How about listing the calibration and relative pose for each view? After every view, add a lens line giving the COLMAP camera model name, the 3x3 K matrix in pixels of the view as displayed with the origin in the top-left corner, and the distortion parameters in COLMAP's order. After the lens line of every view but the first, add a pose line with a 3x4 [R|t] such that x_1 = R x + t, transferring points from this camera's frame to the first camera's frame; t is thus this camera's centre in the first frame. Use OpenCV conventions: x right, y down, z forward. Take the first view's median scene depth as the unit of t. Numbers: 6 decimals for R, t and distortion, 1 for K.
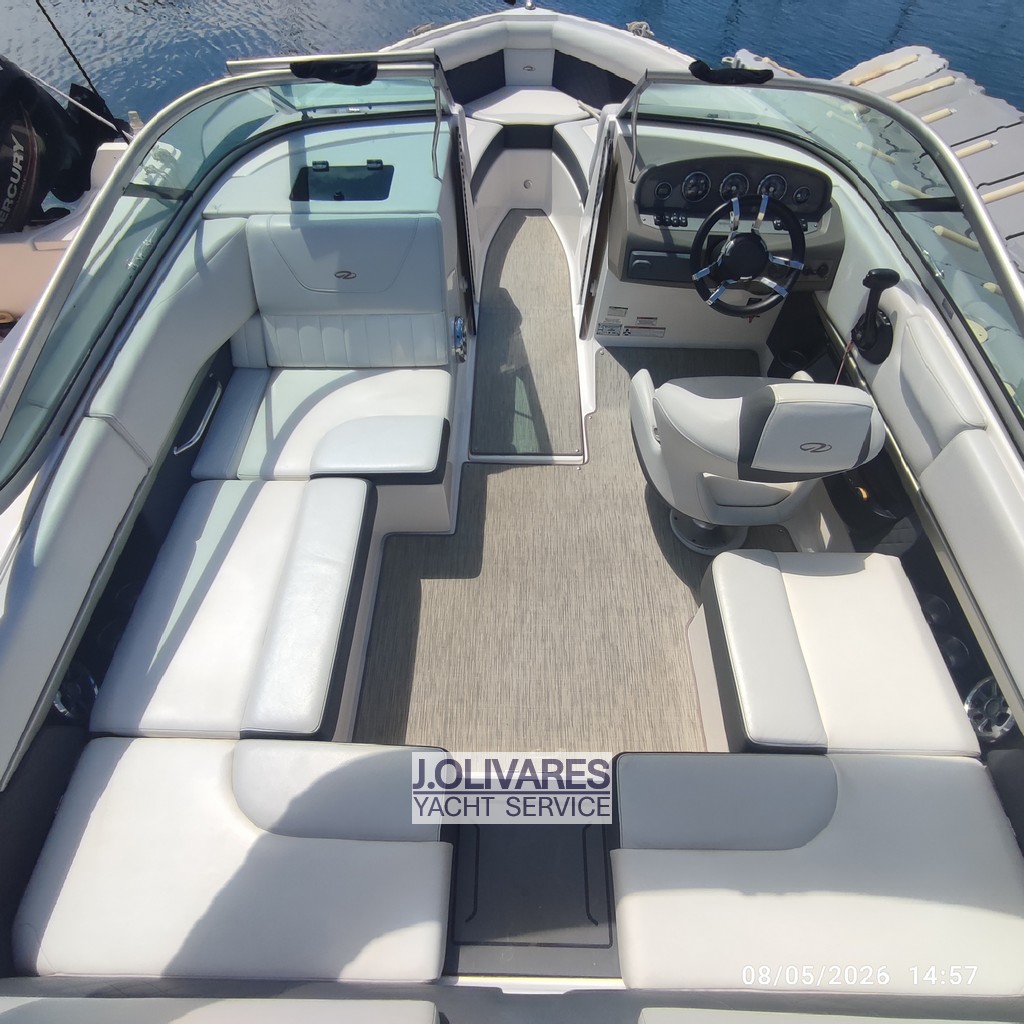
lens RADIAL K [[613.0, 0, 510.5], [0, 613.0, 513.1], [0, 0, 1]] dist [-0.043075, 0.046615]
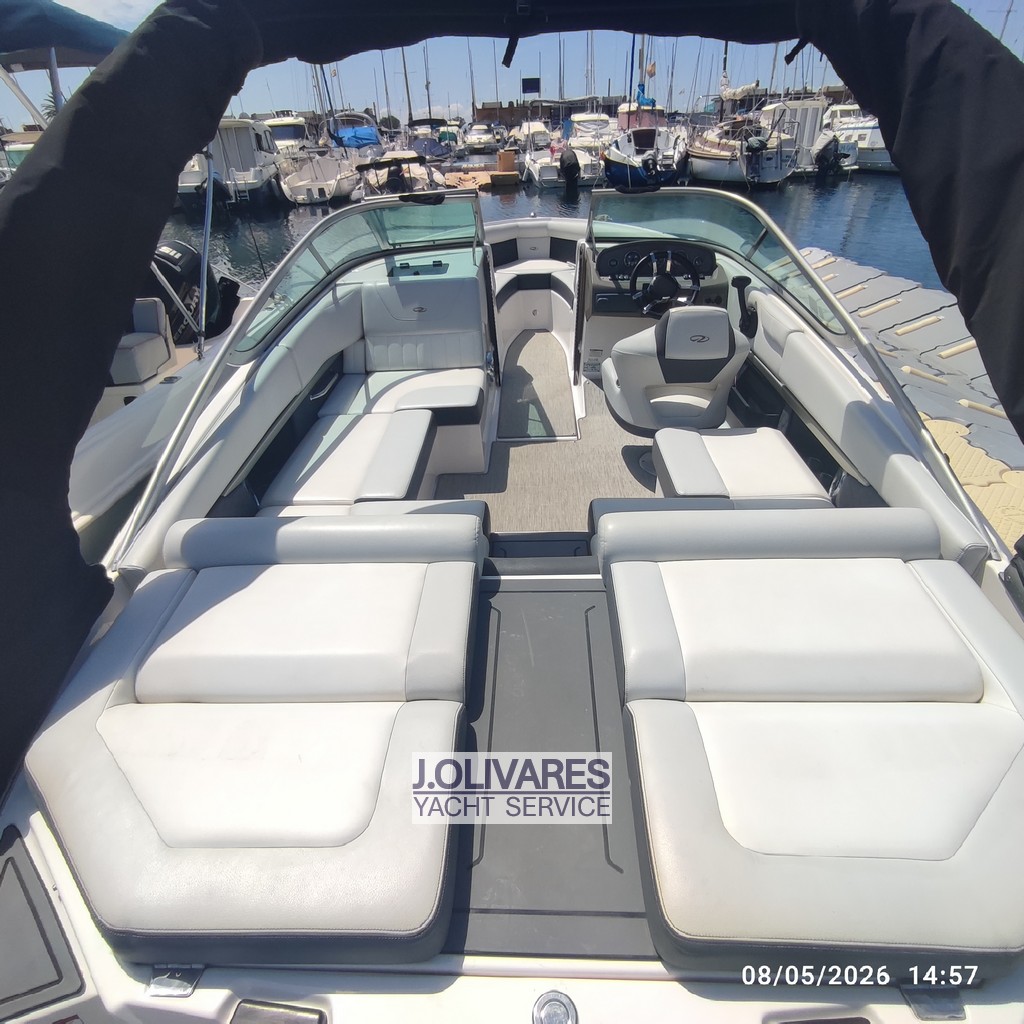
lens RADIAL K [[623.4, 0, 515.3], [0, 623.4, 507.7], [0, 0, 1]] dist [0.000192, 0.000525]
pose [[0.999099, -0.031775, -0.028140, 0.012569], [0.019806, 0.935402, -0.353031, 0.649478], [0.037540, 0.352155, 0.935188, -0.338779]]
